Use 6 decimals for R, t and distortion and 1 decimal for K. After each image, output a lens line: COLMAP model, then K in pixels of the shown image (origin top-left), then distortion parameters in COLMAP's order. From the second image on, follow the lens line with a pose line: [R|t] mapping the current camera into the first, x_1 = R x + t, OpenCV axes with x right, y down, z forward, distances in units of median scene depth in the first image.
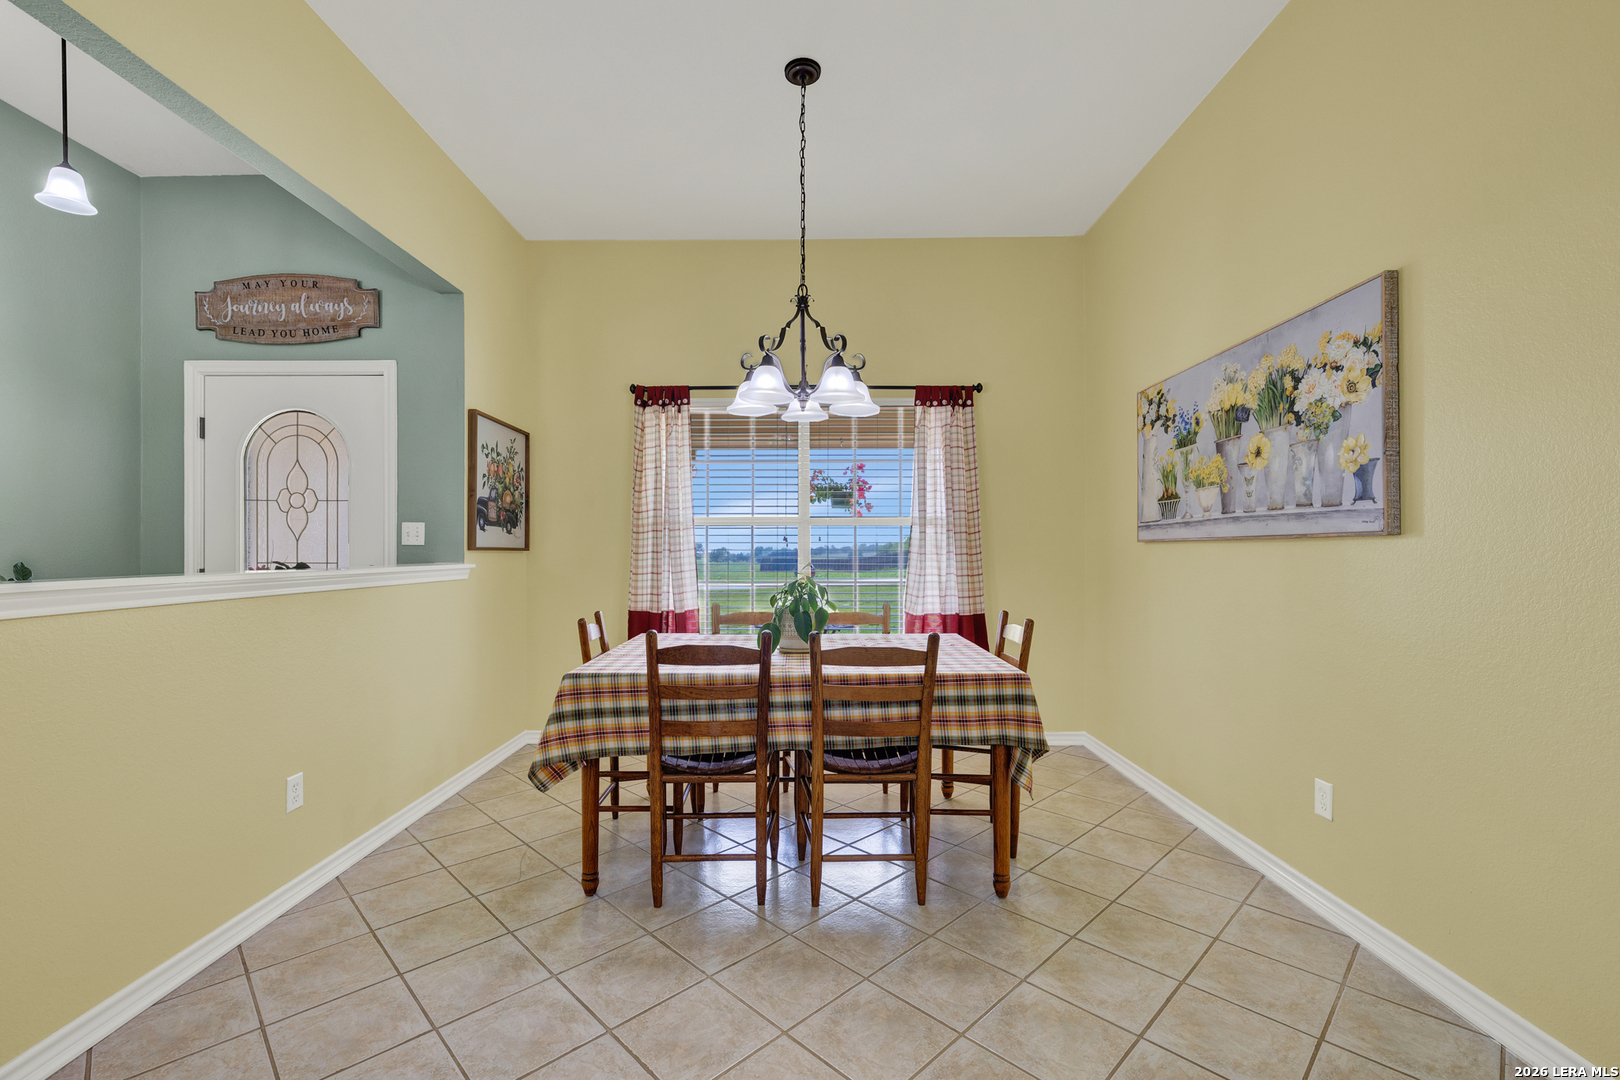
lens RADIAL K [[742.3, 0, 796.9], [0, 742.3, 536.1], [0, 0, 1]] dist [-0.003232, 0.012822]
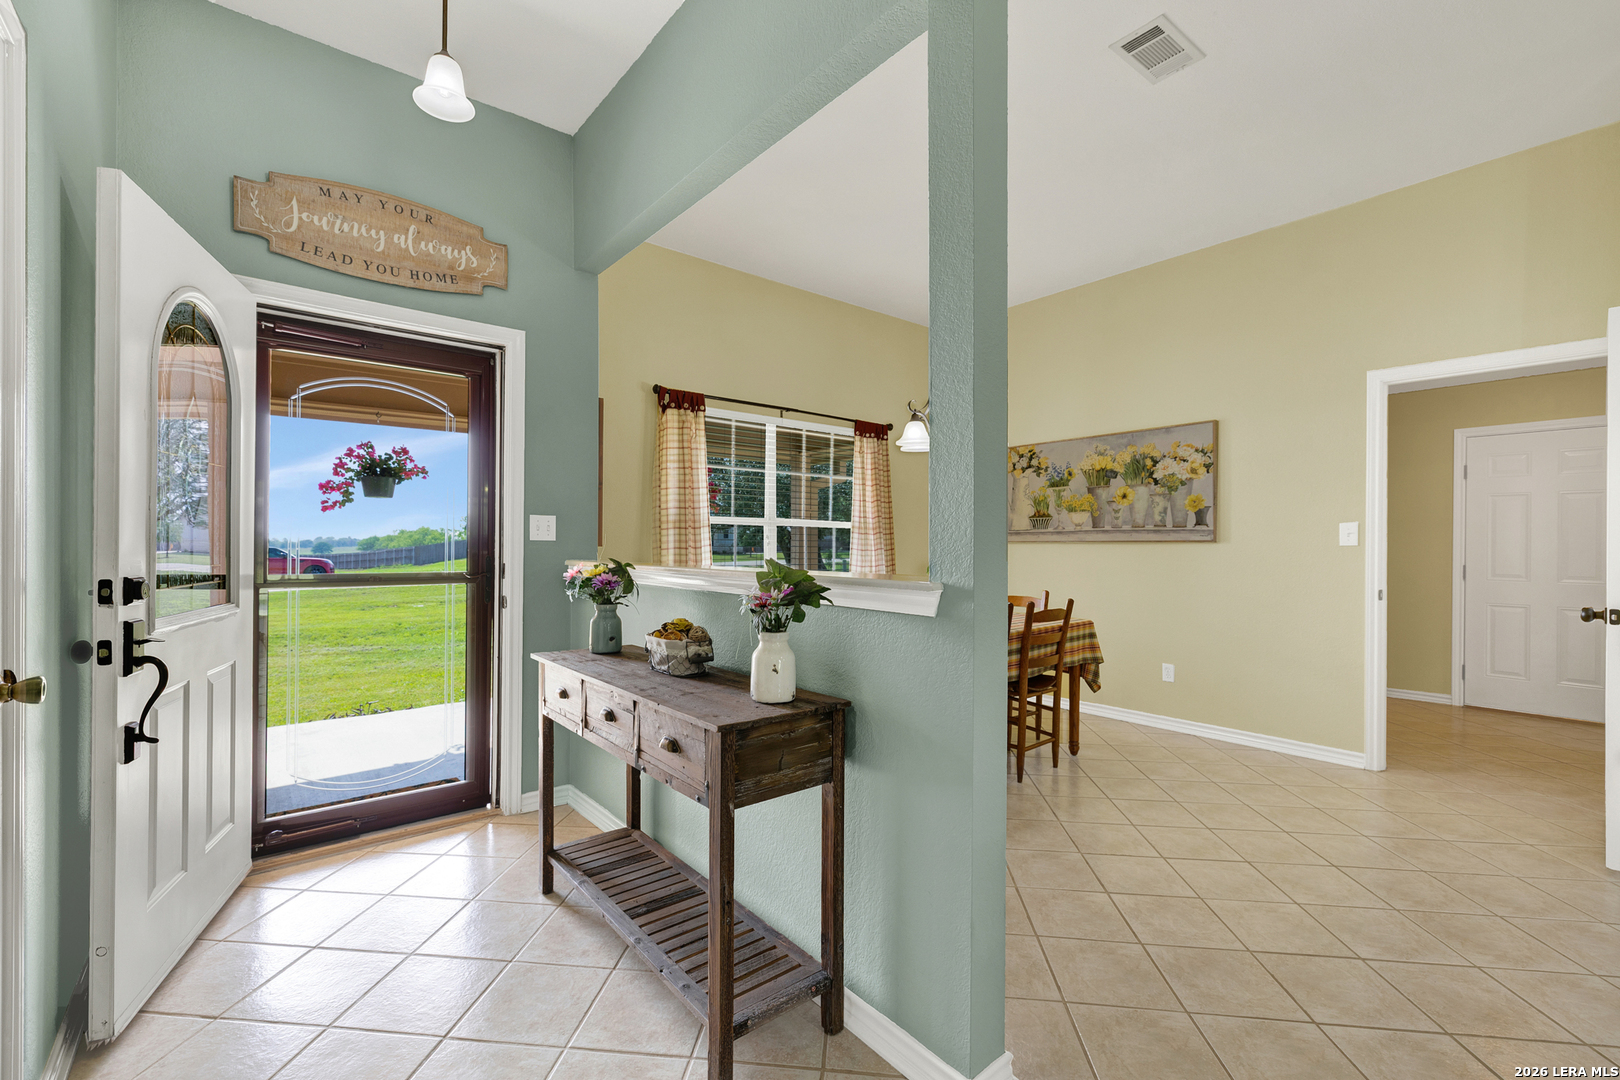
lens RADIAL K [[742.3, 0, 796.9], [0, 742.3, 536.1], [0, 0, 1]] dist [-0.003232, 0.012822]
pose [[0.738755, 0.012093, 0.673866, -1.097740], [-0.017956, 0.999837, 0.001741, -0.000591], [-0.673735, -0.013386, 0.738851, 0.153940]]
